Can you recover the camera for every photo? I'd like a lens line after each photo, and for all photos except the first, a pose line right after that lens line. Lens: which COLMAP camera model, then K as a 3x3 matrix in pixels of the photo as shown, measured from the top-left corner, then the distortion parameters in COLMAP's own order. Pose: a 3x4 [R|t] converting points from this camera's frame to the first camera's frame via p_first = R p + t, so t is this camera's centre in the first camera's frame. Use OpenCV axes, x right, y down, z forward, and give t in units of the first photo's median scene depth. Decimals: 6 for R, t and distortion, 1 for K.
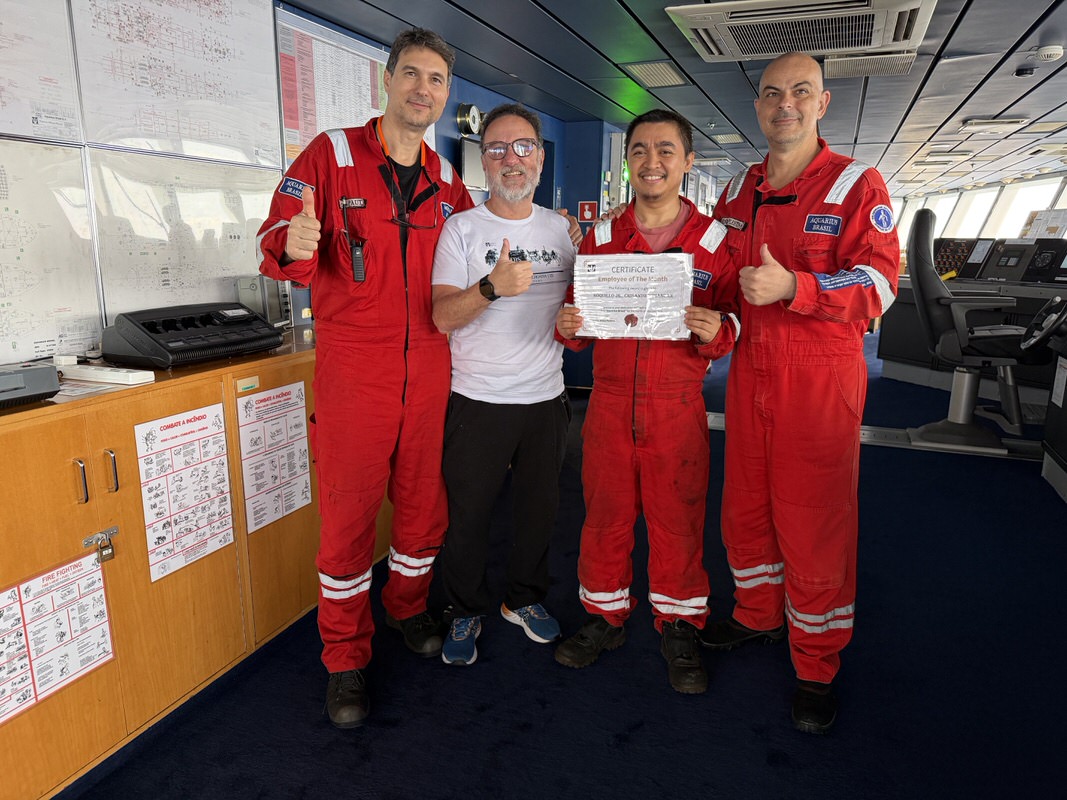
lens RADIAL K [[756.9, 0, 522.0], [0, 756.9, 410.1], [0, 0, 1]] dist [0.014545, -0.023877]
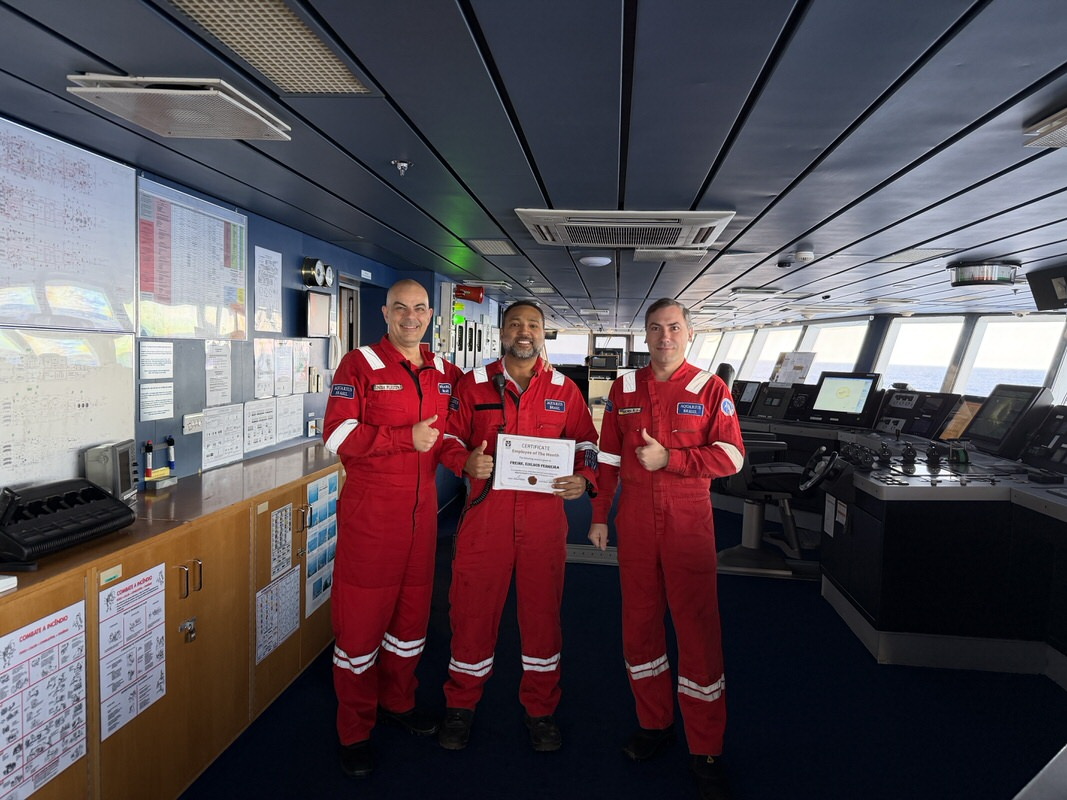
lens RADIAL K [[756.9, 0, 537.0], [0, 756.9, 406.5], [0, 0, 1]] dist [0.014545, -0.023877]
pose [[0.960750, 0.010171, 0.277228, -0.103965], [0.030794, 0.989242, -0.143011, -0.079342], [-0.275700, 0.145935, 0.950101, -0.057388]]
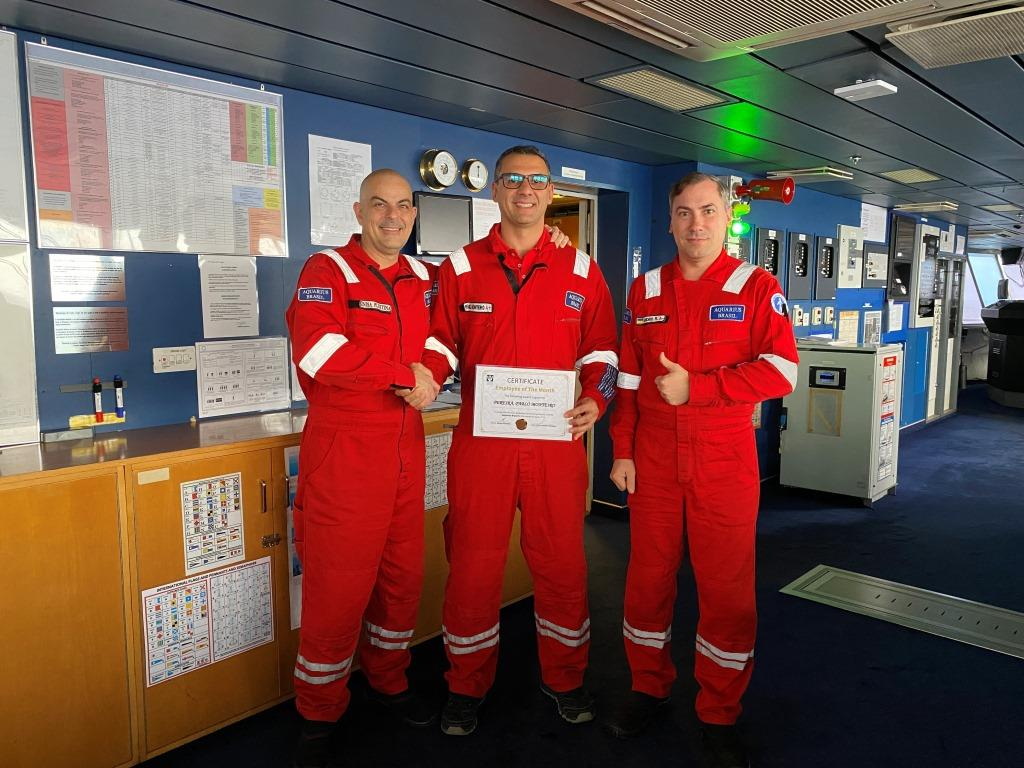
lens RADIAL K [[771.6, 0, 514.9], [0, 771.6, 386.2], [0, 0, 1]] dist [0.020583, -0.009443]
pose [[0.932144, 0.041522, -0.359699, 0.504715], [-0.079128, 0.992752, -0.090459, -0.158701], [0.353336, 0.112783, 0.928673, 0.520812]]
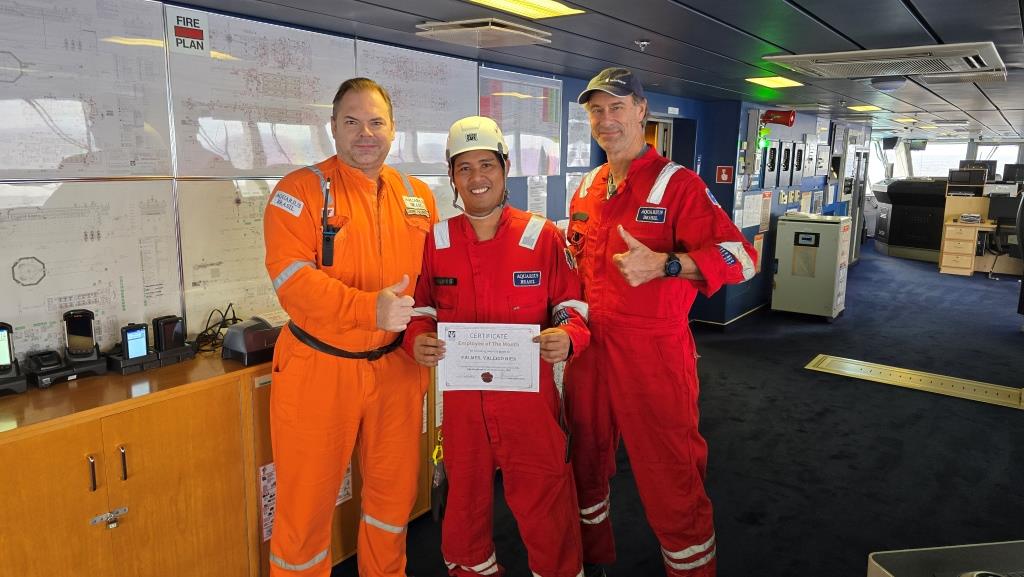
lens RADIAL K [[689.1, 0, 508.7], [0, 689.1, 278.2], [0, 0, 1]] dist [0.052932, -0.008635]
pose [[0.966108, 0.055456, -0.252111, 0.101427], [-0.067811, 0.996873, -0.040578, -0.079887], [0.249072, 0.056299, 0.966847, -0.289480]]
